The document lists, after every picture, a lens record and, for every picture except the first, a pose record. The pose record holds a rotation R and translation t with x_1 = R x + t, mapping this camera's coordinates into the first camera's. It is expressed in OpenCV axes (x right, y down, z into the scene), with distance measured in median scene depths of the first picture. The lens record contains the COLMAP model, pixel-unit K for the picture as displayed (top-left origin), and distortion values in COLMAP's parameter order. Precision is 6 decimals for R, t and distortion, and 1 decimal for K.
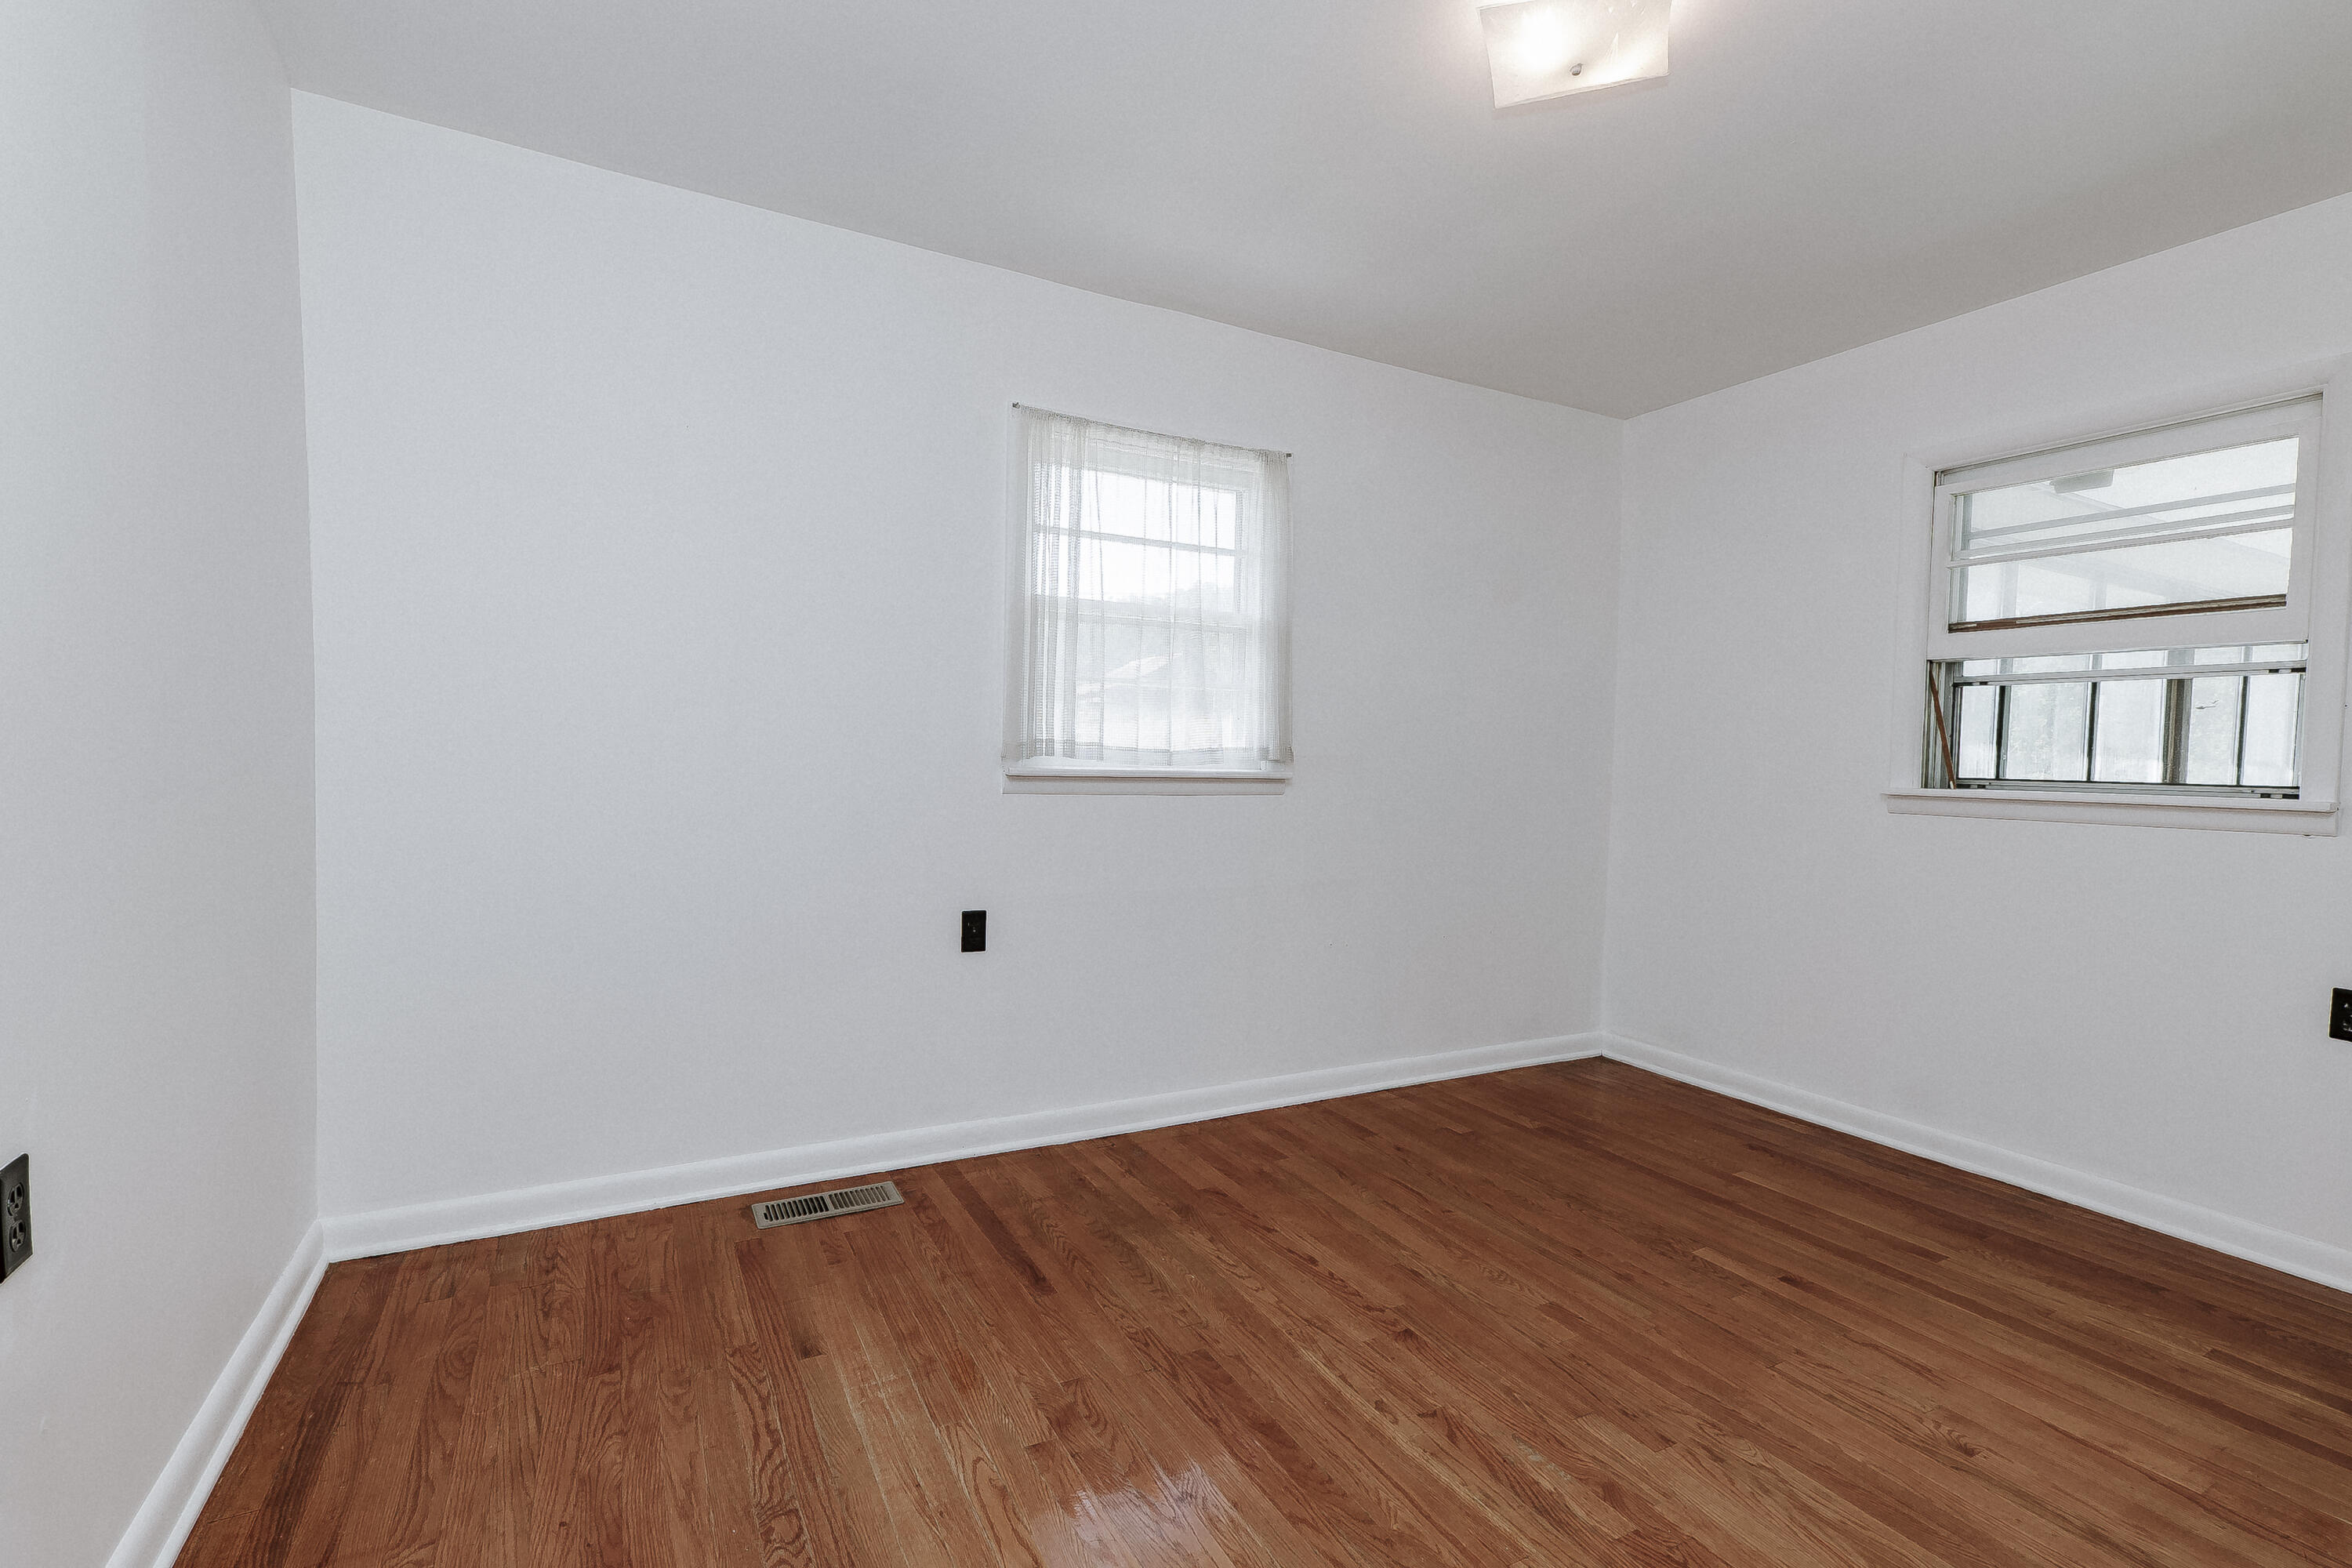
lens RADIAL K [[1049.6, 0, 1172.8], [0, 1049.6, 789.1], [0, 0, 1]] dist [0.002615, 0.000668]
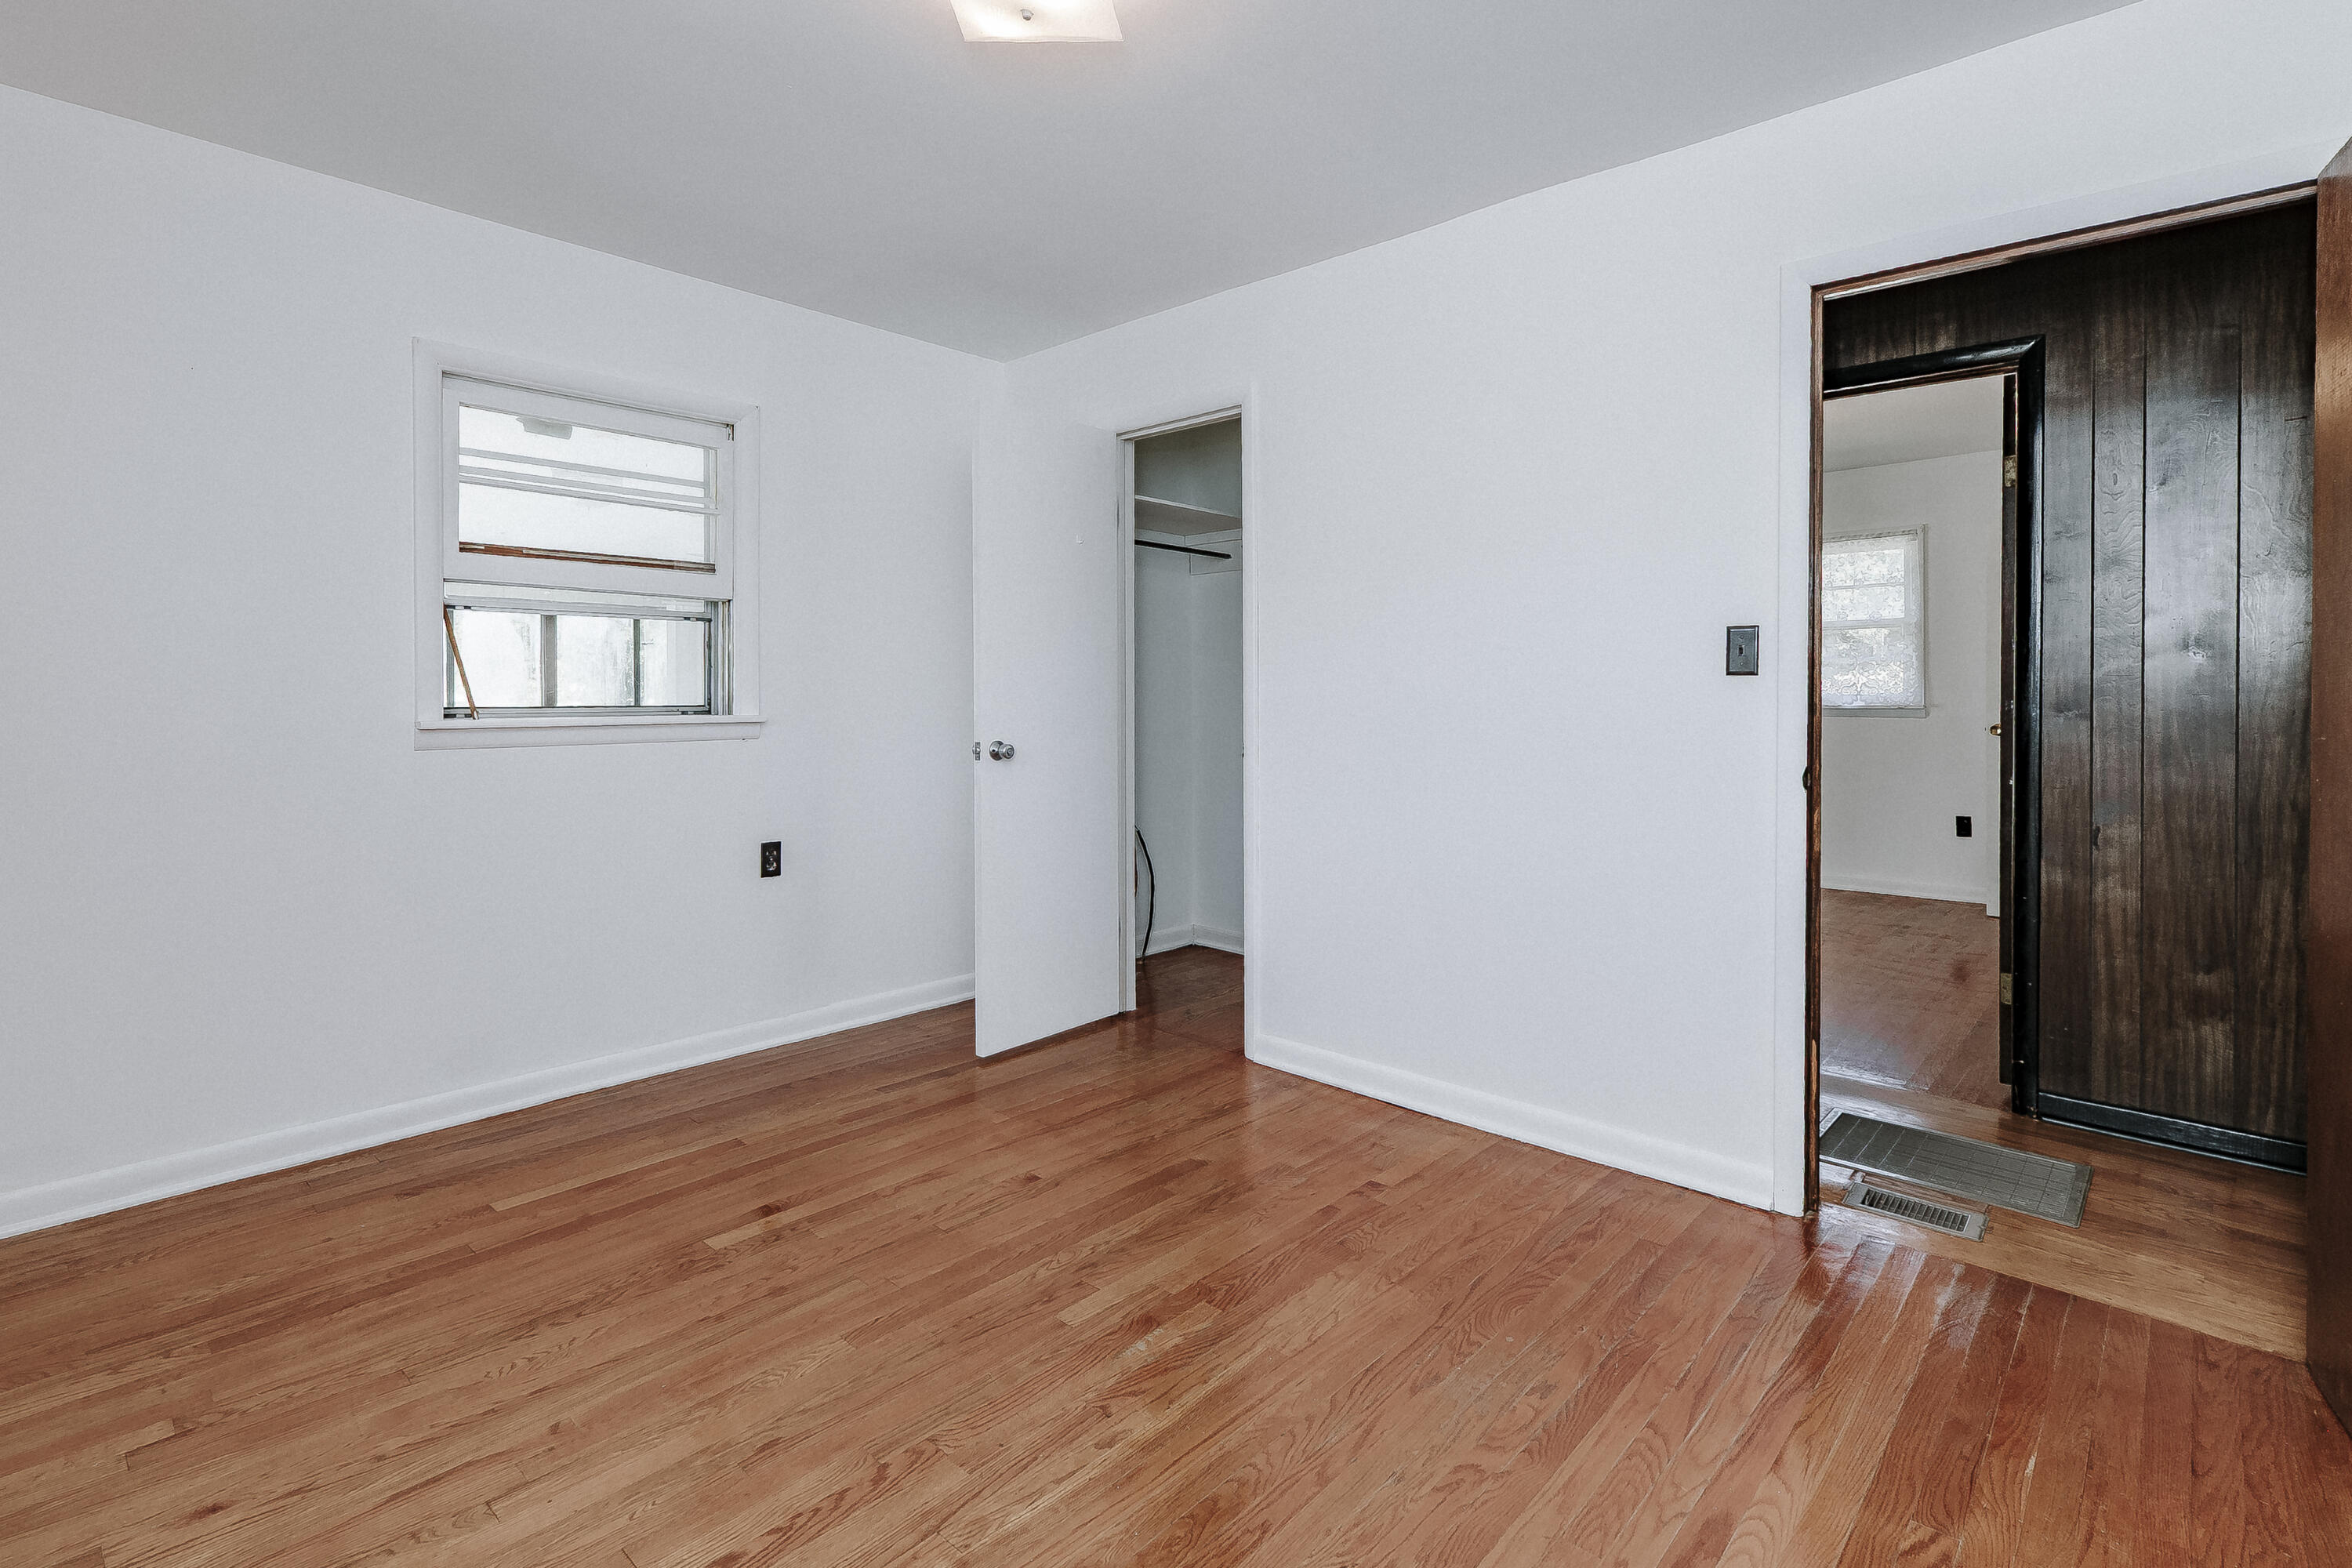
lens RADIAL K [[1119.1, 0, 1180.2], [0, 1119.1, 705.6], [0, 0, 1]] dist [0.003825, 0.000469]
pose [[-0.328635, -0.031369, 0.943936, -0.468598], [0.025790, 0.998778, 0.042170, -0.044373], [-0.944105, 0.038203, -0.327424, 0.837111]]
